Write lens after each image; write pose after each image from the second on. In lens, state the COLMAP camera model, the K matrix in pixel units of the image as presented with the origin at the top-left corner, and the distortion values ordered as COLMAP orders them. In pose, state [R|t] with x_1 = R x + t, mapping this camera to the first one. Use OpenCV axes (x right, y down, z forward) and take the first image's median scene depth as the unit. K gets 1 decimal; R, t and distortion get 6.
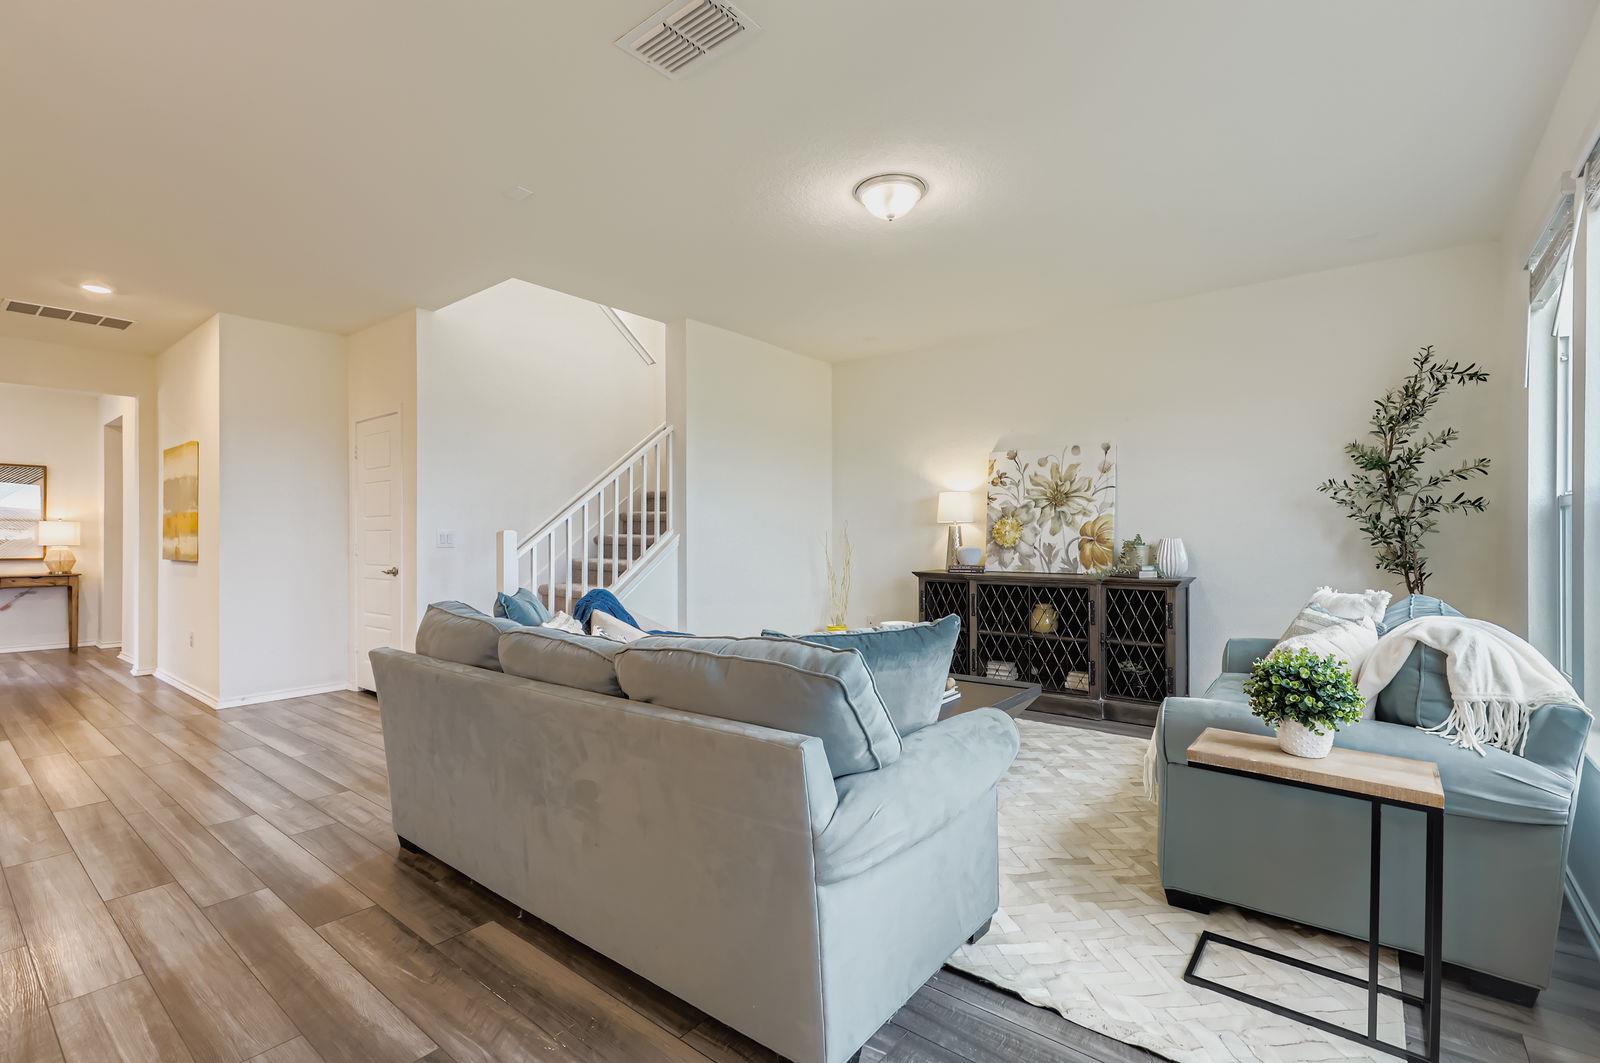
lens RADIAL K [[720.6, 0, 800.0], [0, 720.6, 531.5], [0, 0, 1]] dist [-0.000248, -0.000161]
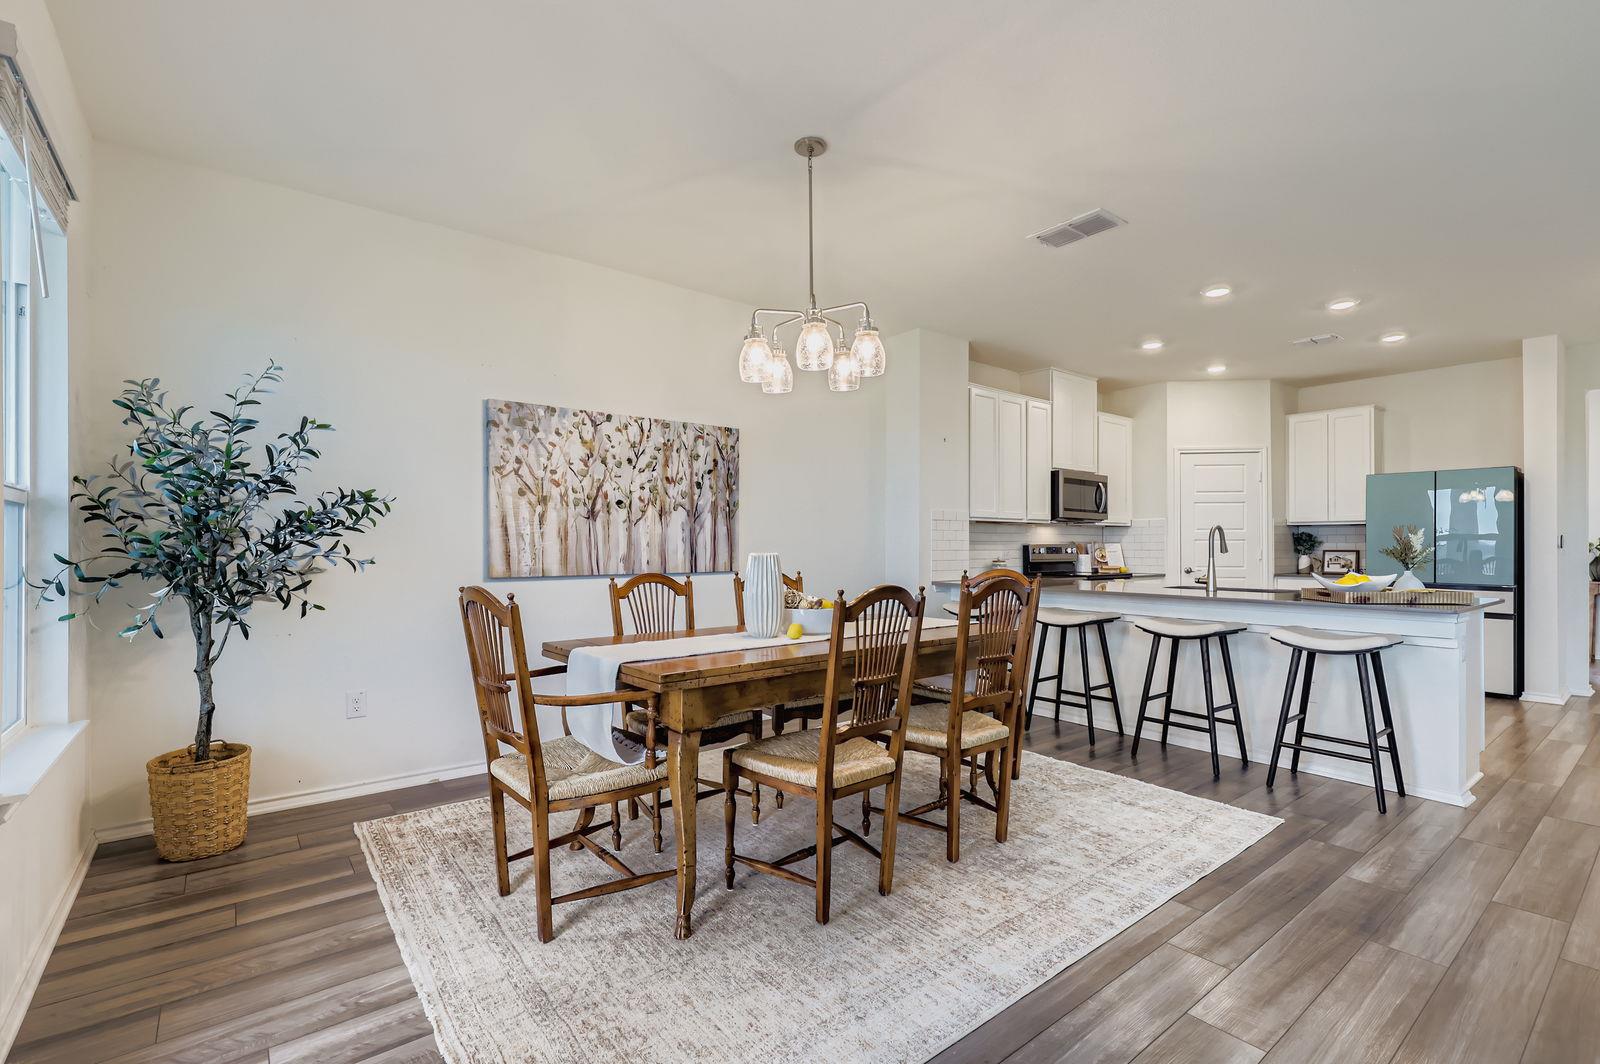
lens RADIAL K [[720.6, 0, 800.0], [0, 720.6, 532.0], [0, 0, 1]] dist [-0.000248, -0.000161]
pose [[-0.225135, -0.009202, -0.974284, 0.249640], [-0.002618, 0.999957, -0.008840, 0.001826], [0.974324, 0.000561, -0.225149, 0.264924]]
